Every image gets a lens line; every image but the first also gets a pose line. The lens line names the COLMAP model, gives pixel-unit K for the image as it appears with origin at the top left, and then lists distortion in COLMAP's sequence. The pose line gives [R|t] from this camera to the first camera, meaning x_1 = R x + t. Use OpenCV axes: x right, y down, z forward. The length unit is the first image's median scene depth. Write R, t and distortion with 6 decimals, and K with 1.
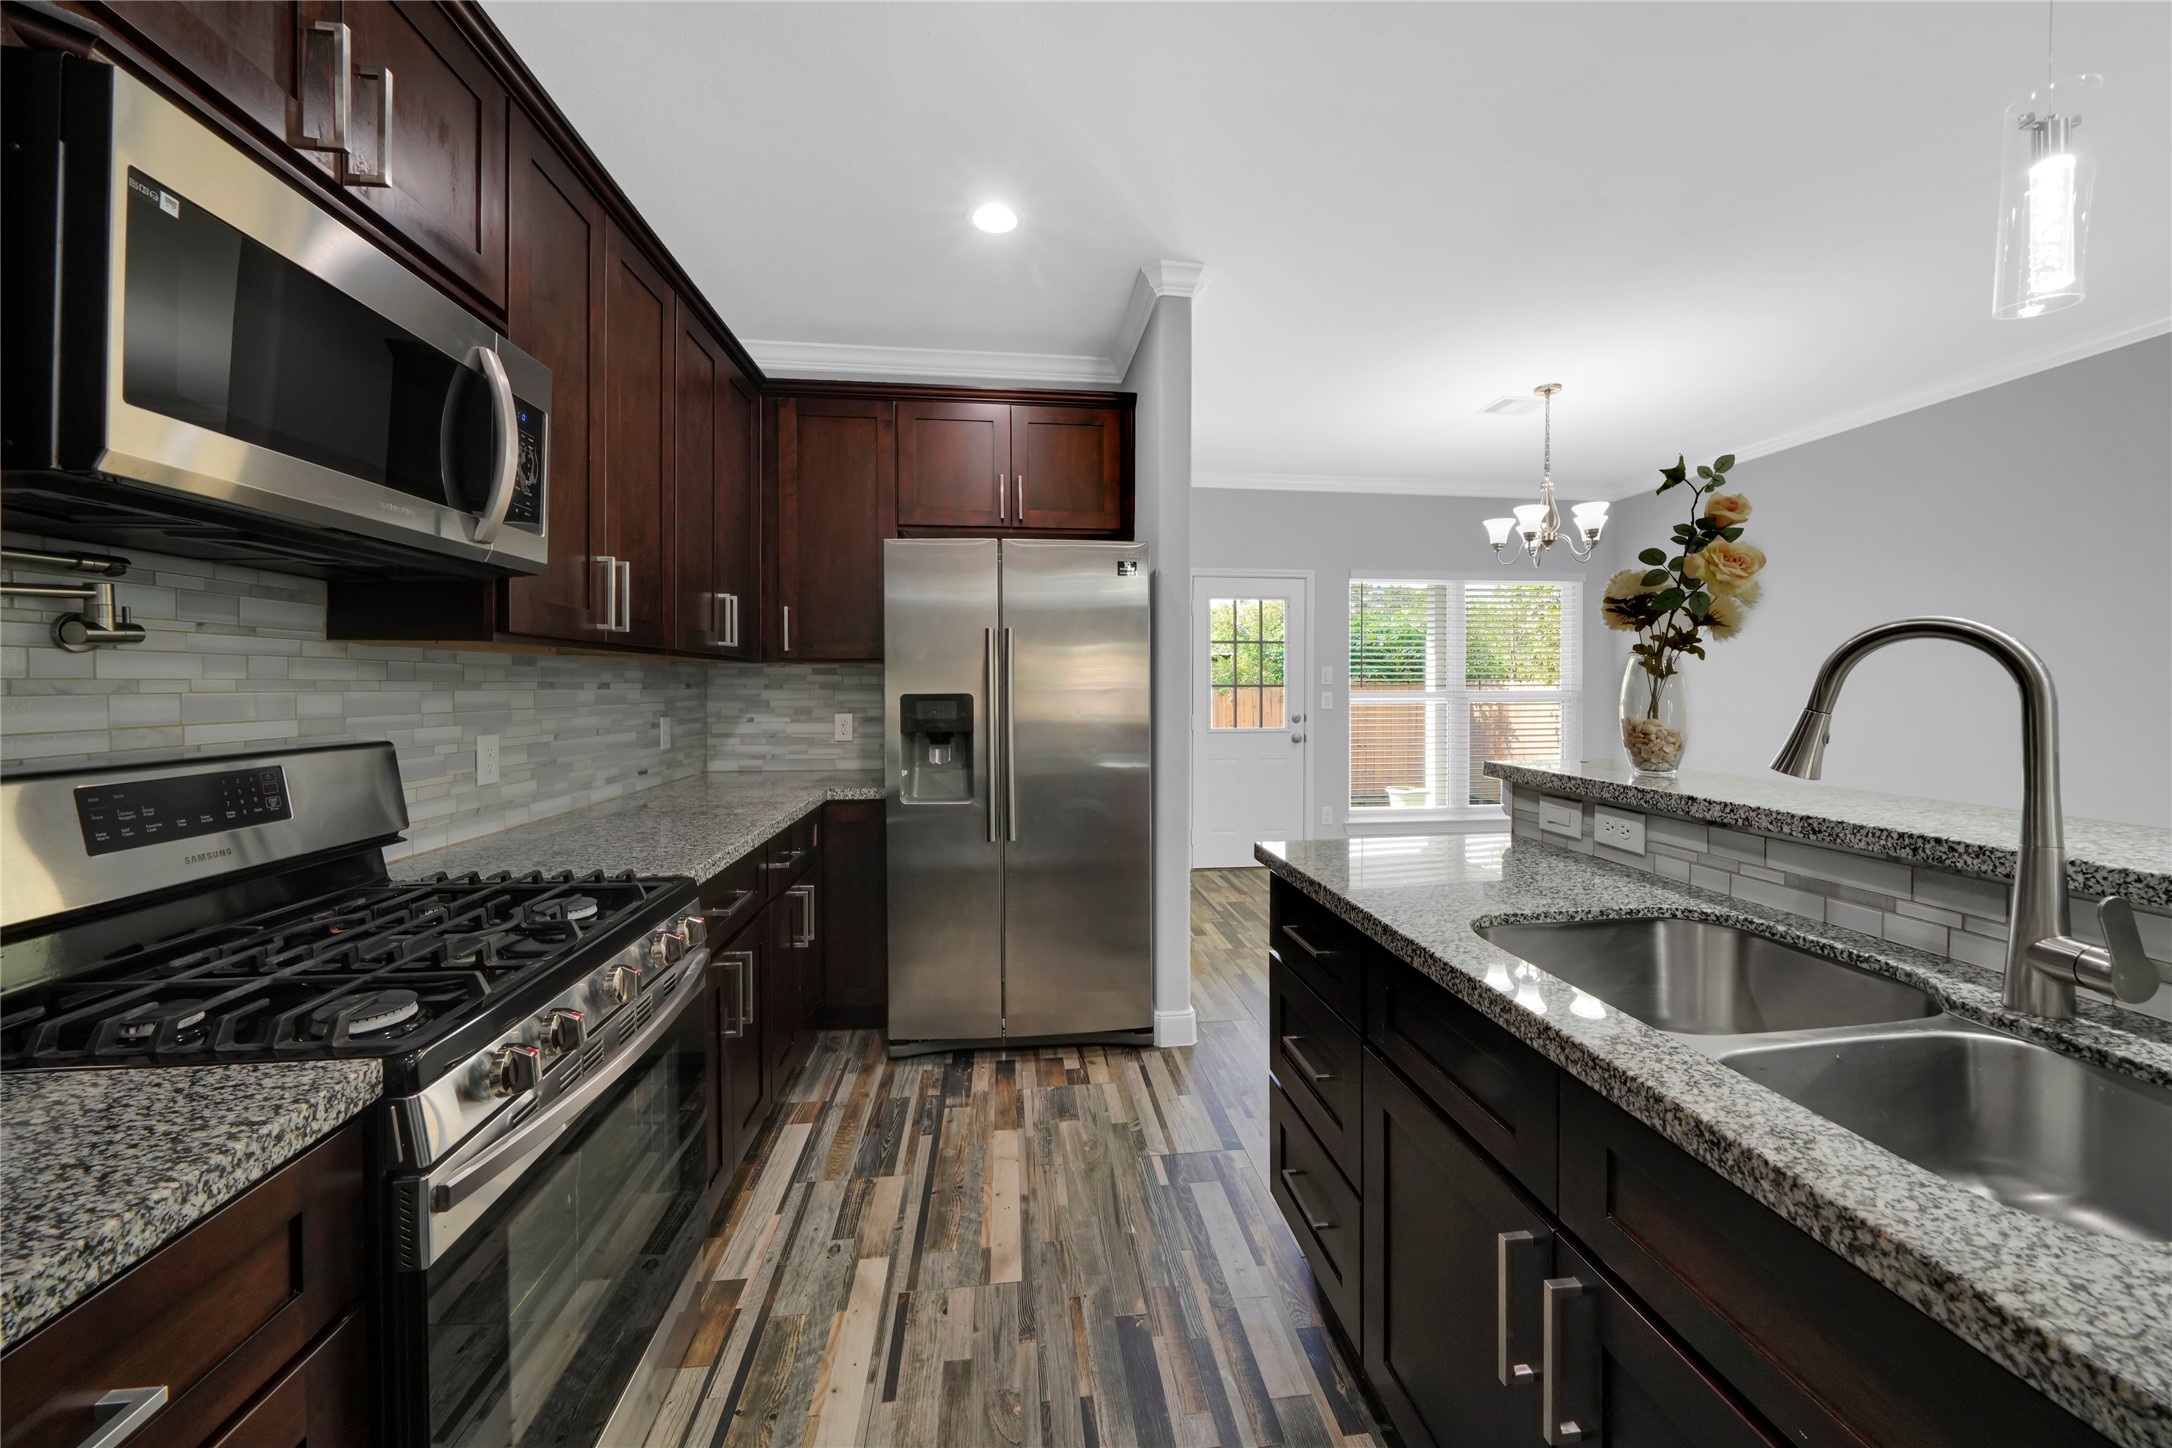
lens RADIAL K [[775.2, 0, 1096.6], [0, 775.2, 686.1], [0, 0, 1]] dist [0.008935, 0.000237]
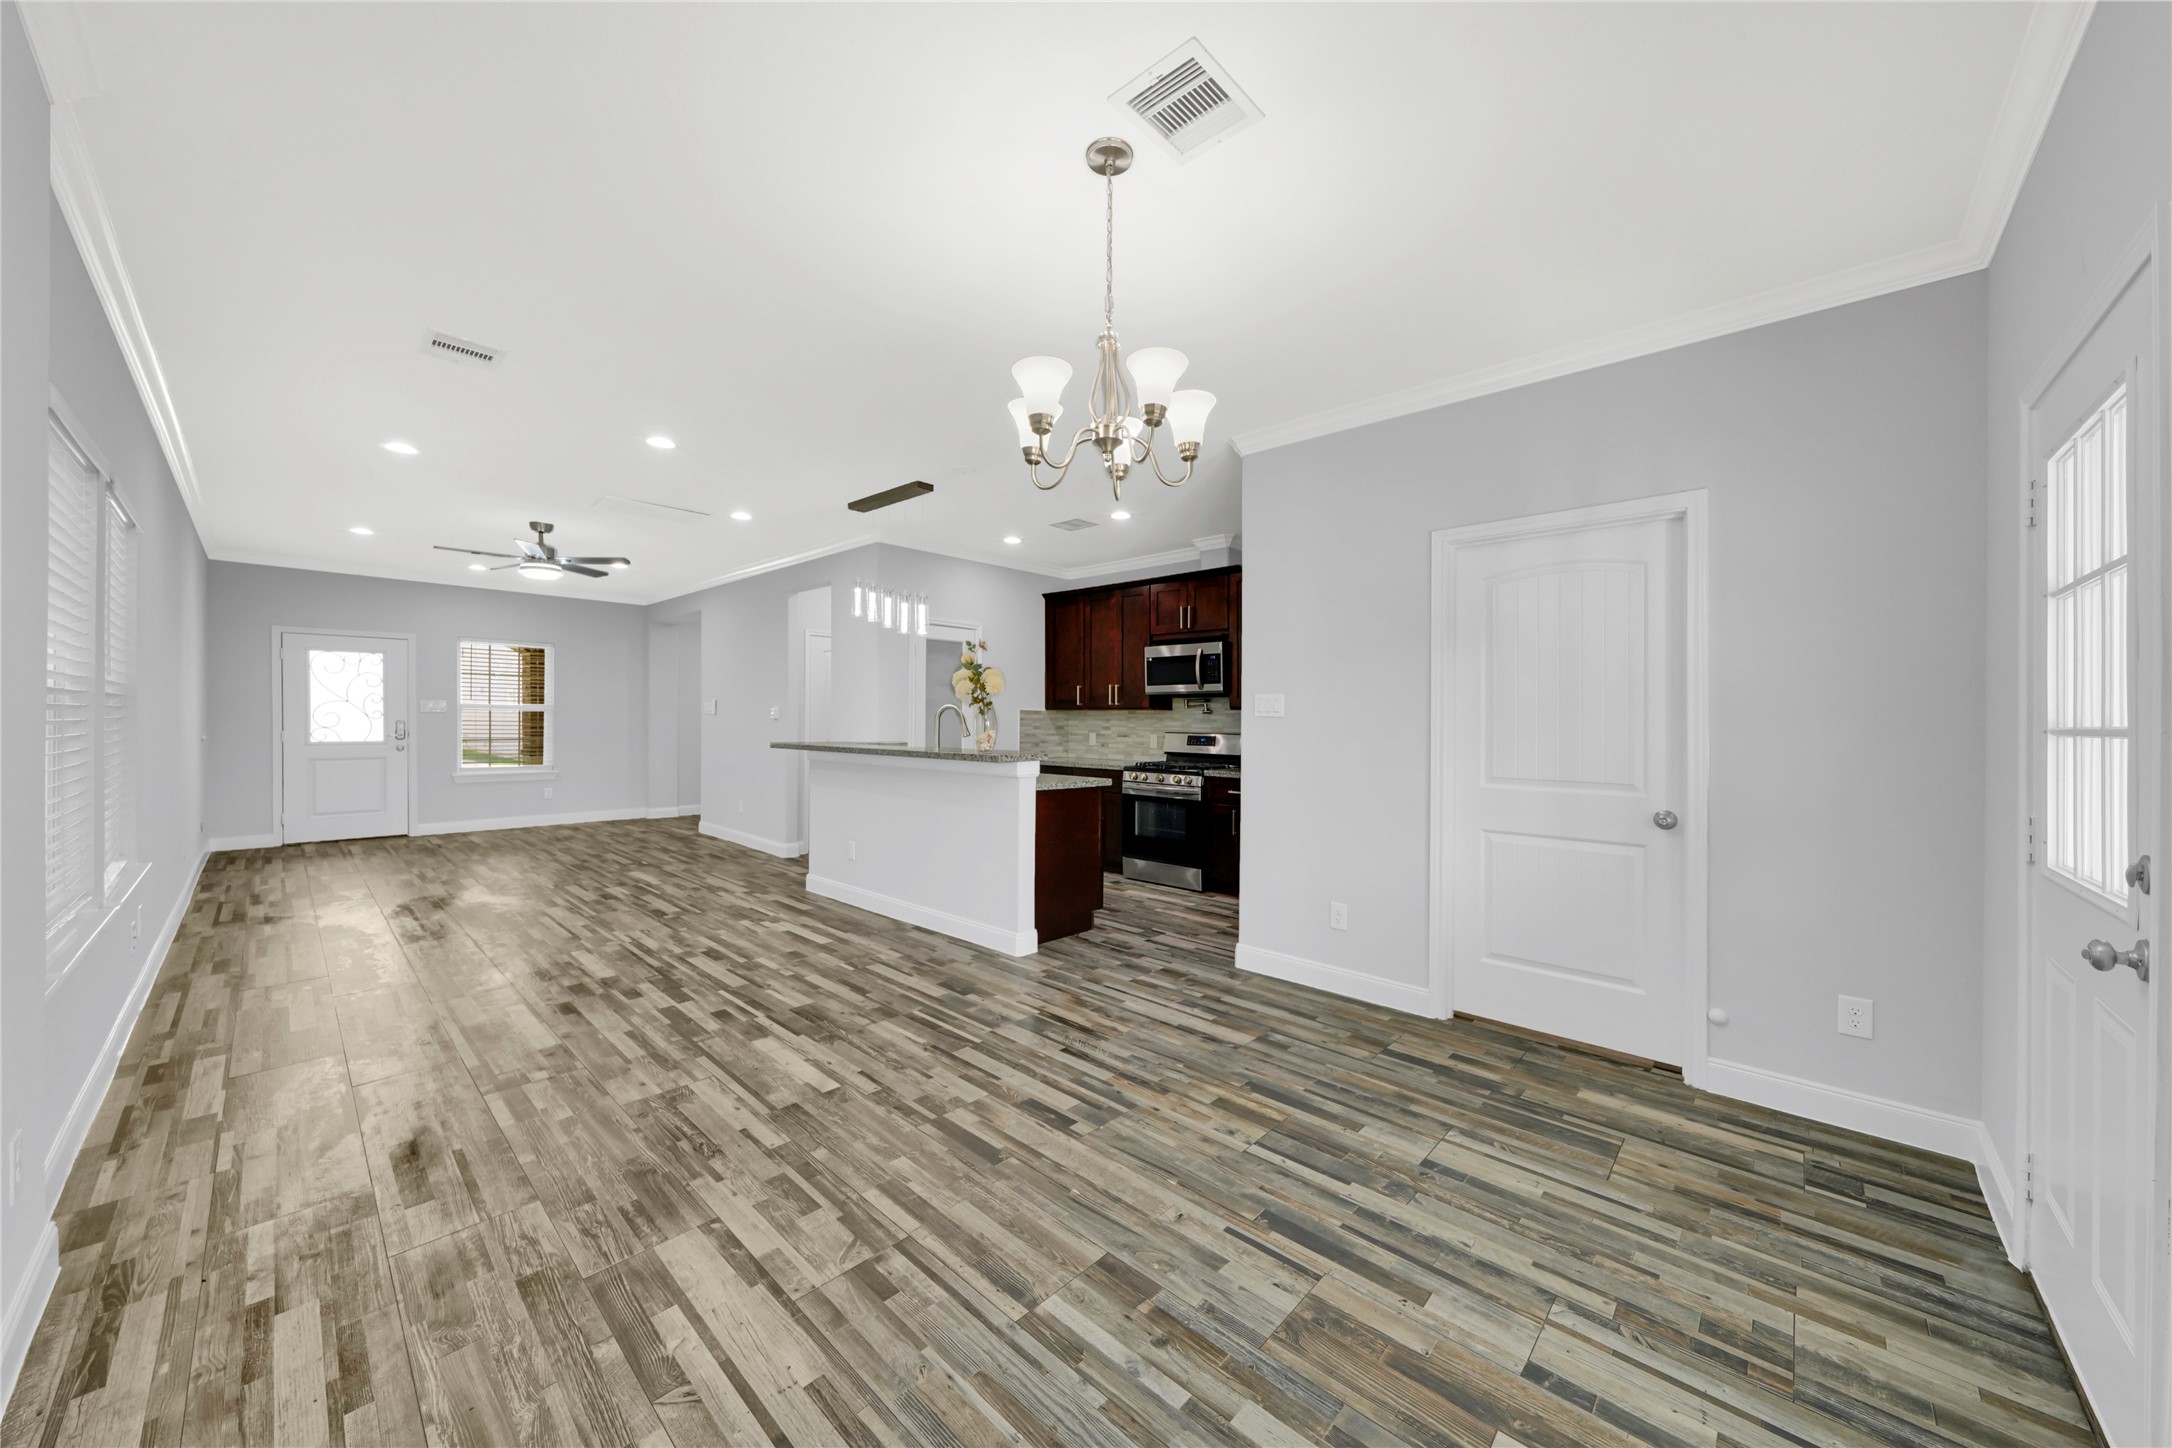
lens RADIAL K [[775.2, 0, 1078.2], [0, 775.2, 721.4], [0, 0, 1]] dist [0.008935, 0.000237]
pose [[-0.775014, -0.002907, -0.631937, 1.678898], [-0.007390, 0.999963, 0.004463, -0.005777], [0.631900, 0.008129, -0.775007, 2.556848]]
